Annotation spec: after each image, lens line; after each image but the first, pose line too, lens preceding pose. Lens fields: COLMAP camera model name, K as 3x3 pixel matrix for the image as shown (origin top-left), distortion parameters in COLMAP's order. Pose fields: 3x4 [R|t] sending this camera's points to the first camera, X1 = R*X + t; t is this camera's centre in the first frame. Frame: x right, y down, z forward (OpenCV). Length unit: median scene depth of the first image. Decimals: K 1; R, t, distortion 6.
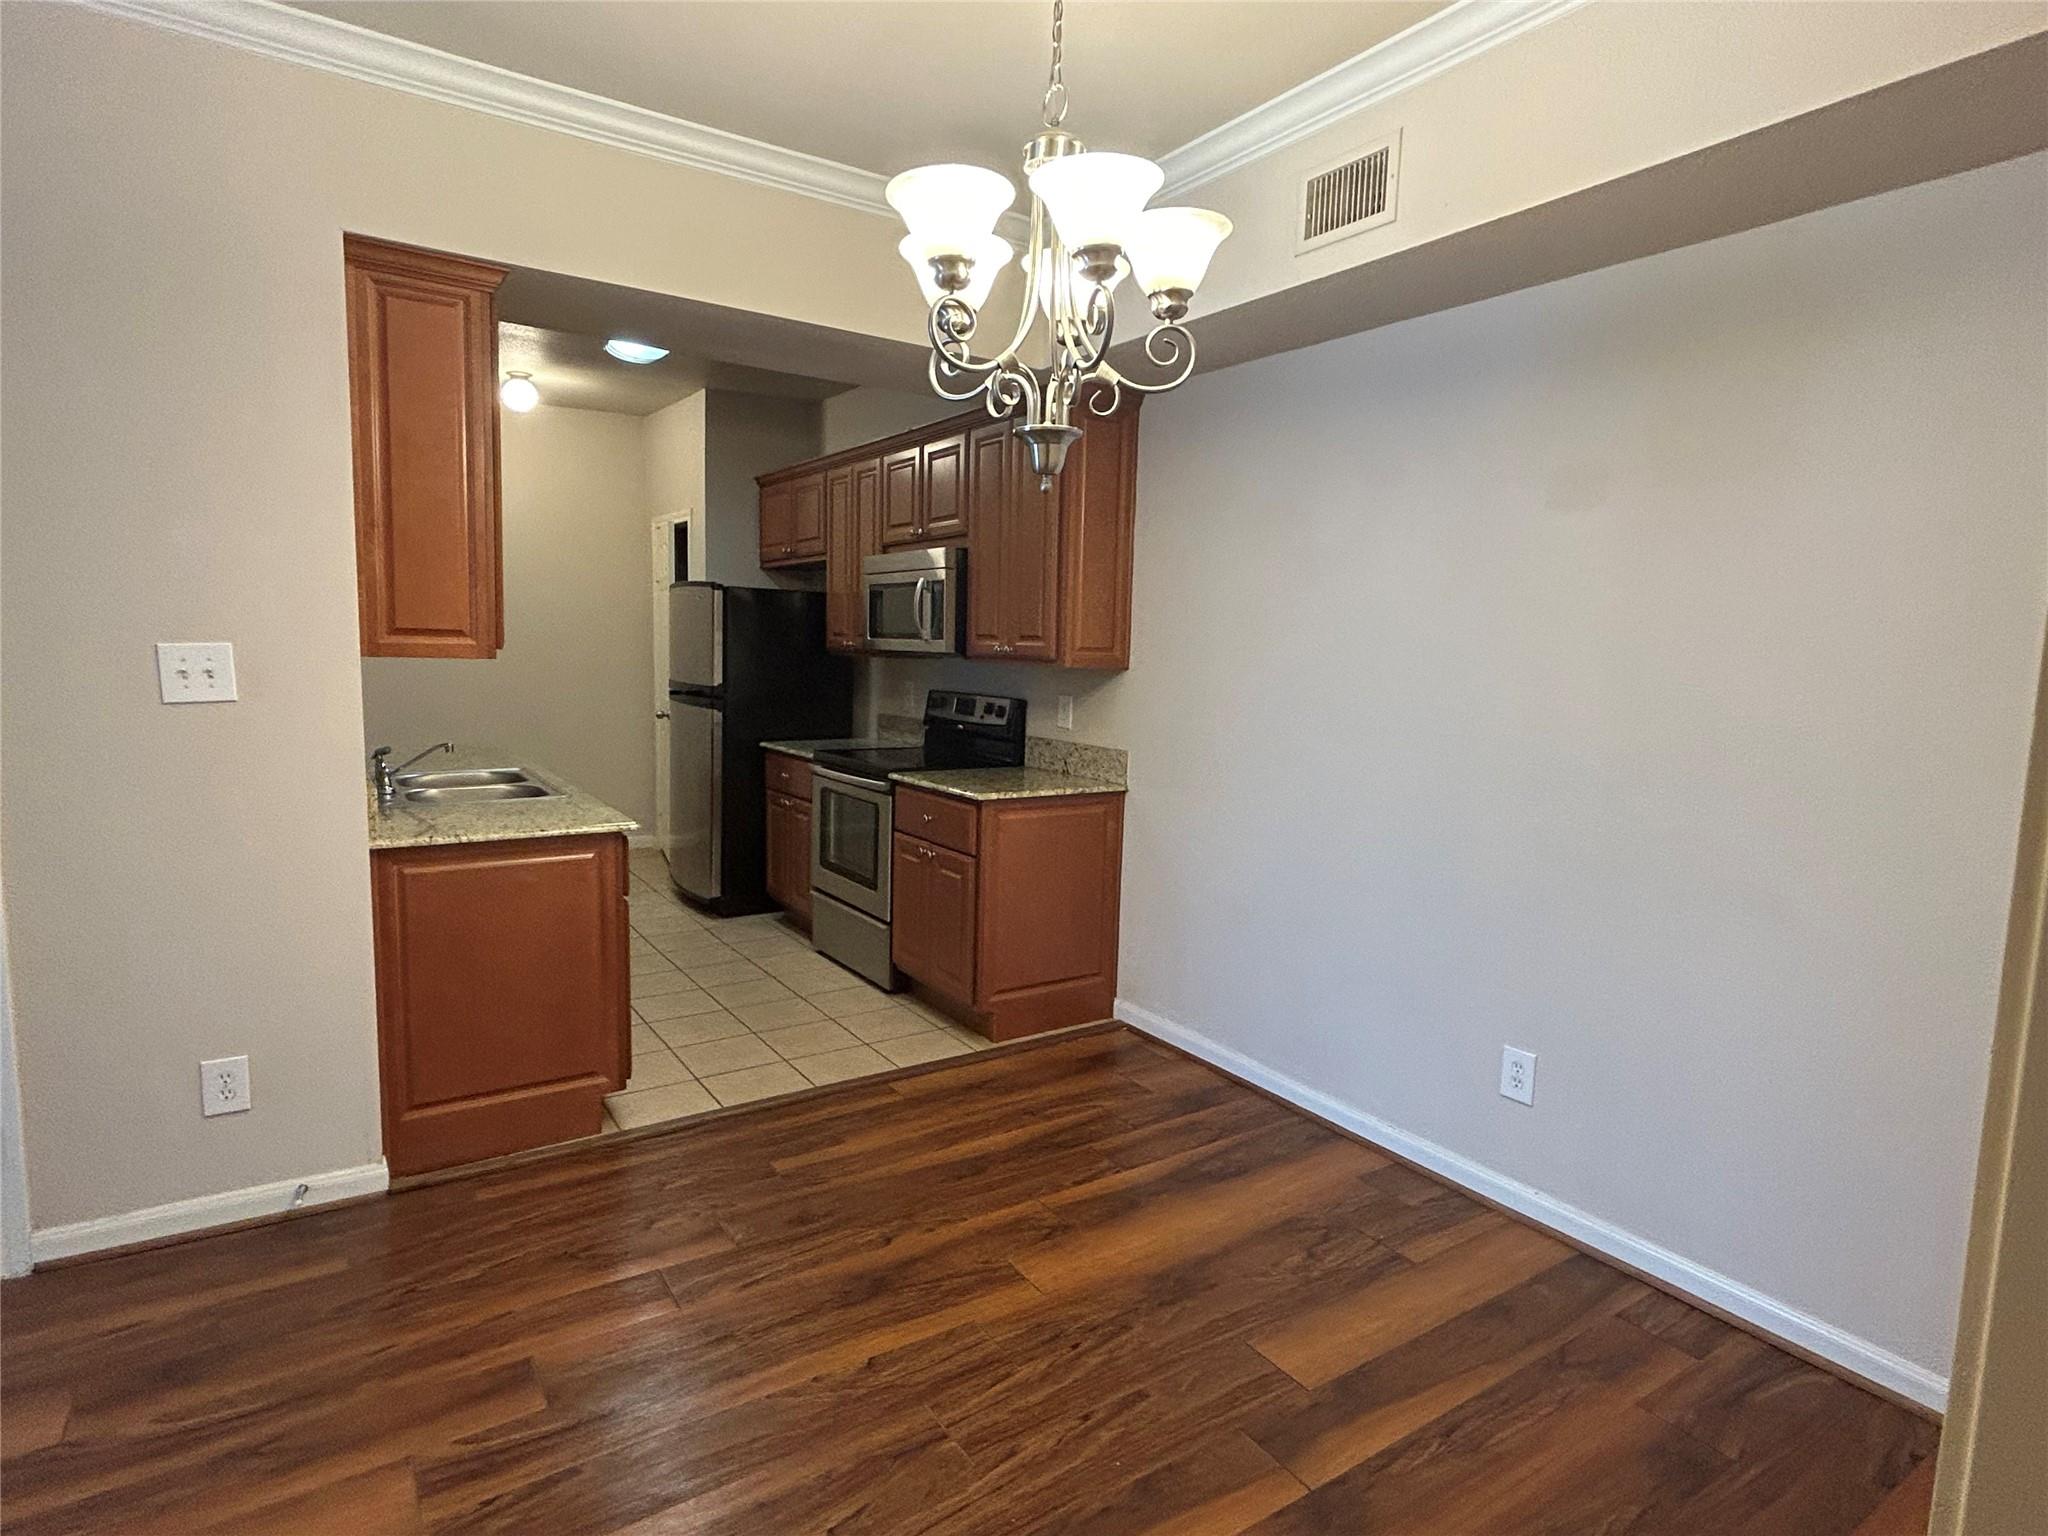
lens RADIAL K [[1094.0, 0, 1000.8], [0, 1094.0, 771.9], [0, 0, 1]] dist [-0.000287, 0.000459]
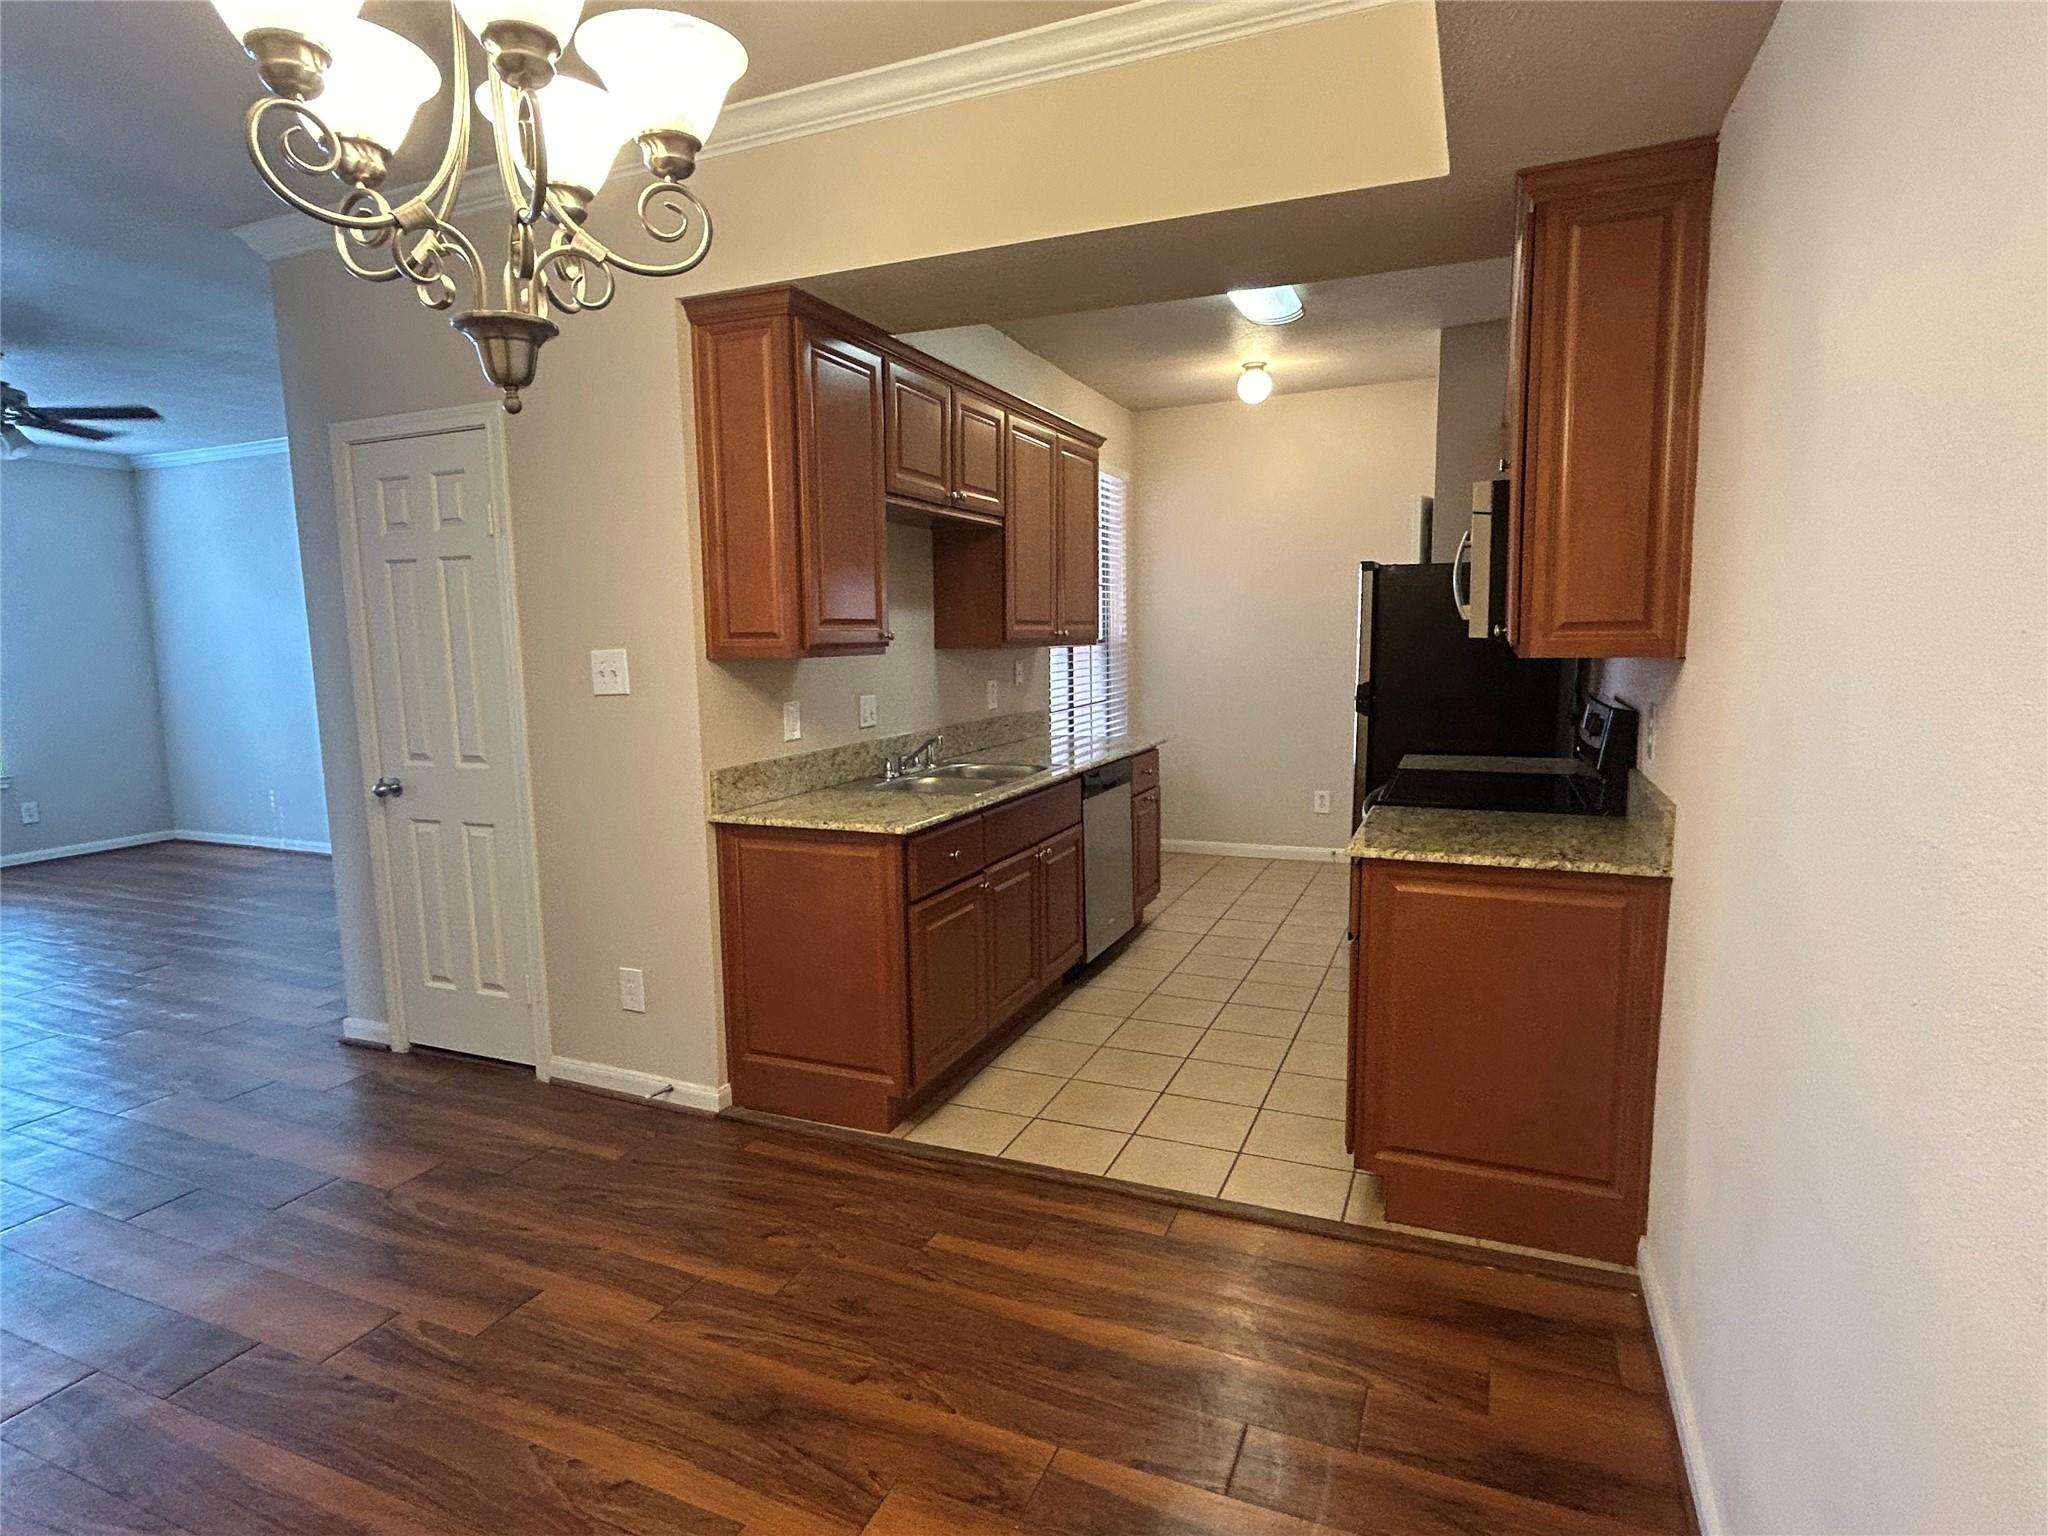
lens RADIAL K [[1094.0, 0, 1000.8], [0, 1094.0, 771.9], [0, 0, 1]] dist [-0.000287, 0.000459]
pose [[0.552643, 0.074666, -0.830067, 0.399397], [-0.068191, 0.996690, 0.044253, -0.039373], [0.830624, 0.032147, 0.555906, 0.425268]]
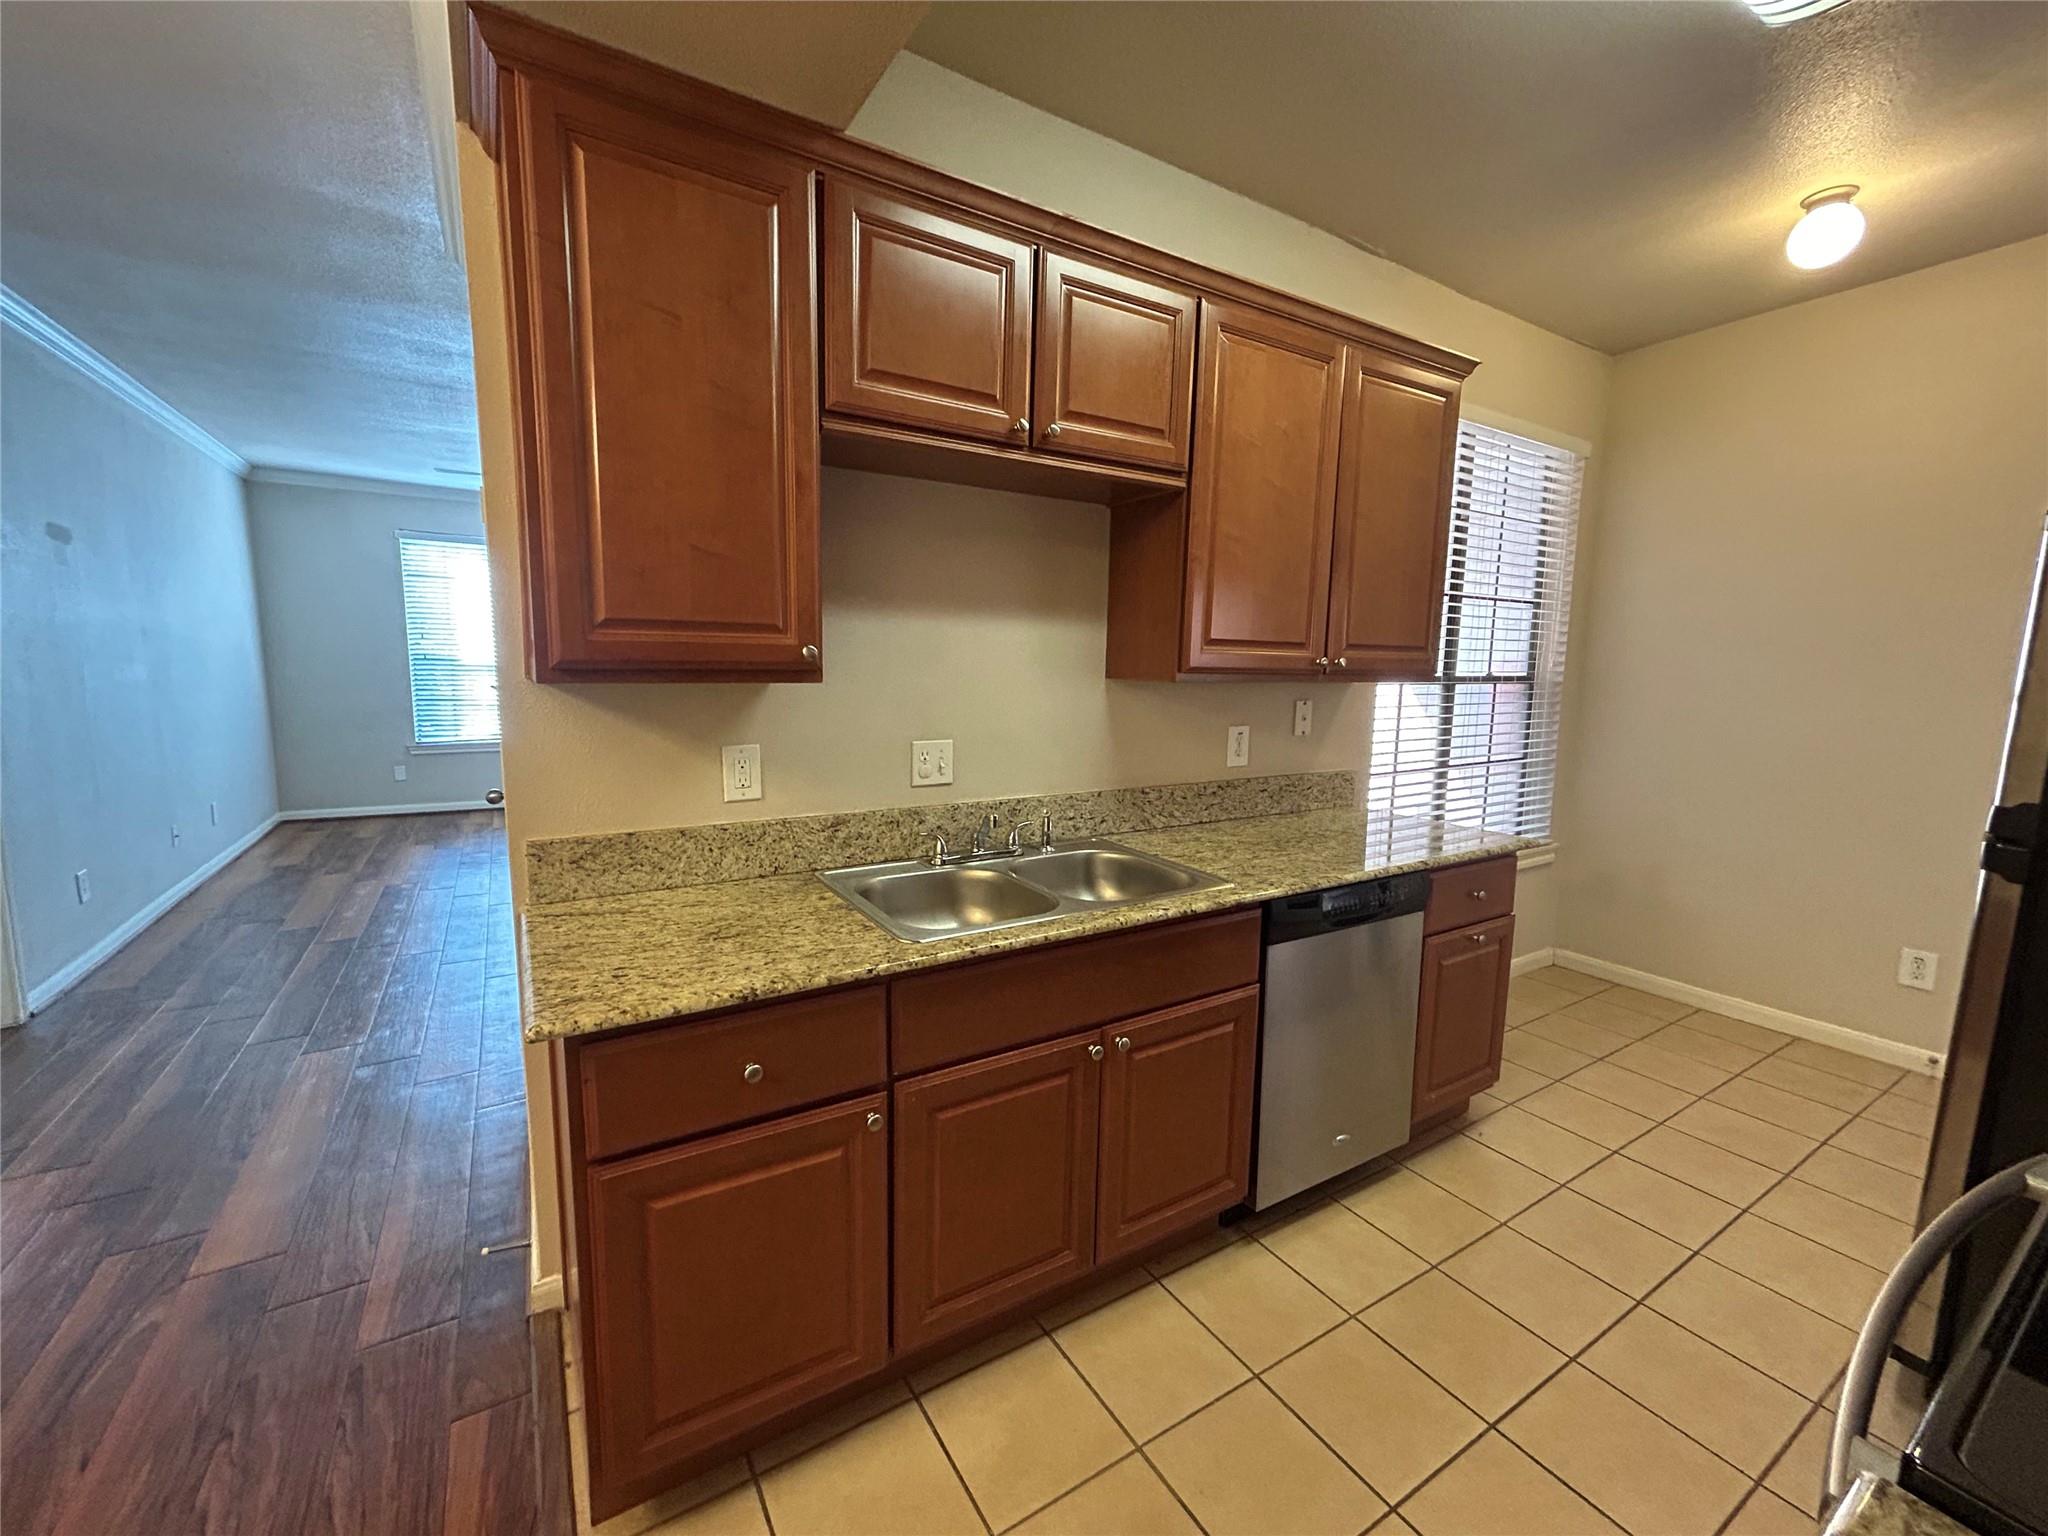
lens RADIAL K [[829.4, 0, 1017.2], [0, 829.4, 763.3], [0, 0, 1]] dist [0.006179, 0.000013]
pose [[-0.010996, 0.109578, -0.993917, 0.016245], [-0.136378, 0.984525, 0.110051, -0.109249], [0.990596, 0.136758, 0.004118, 0.940270]]
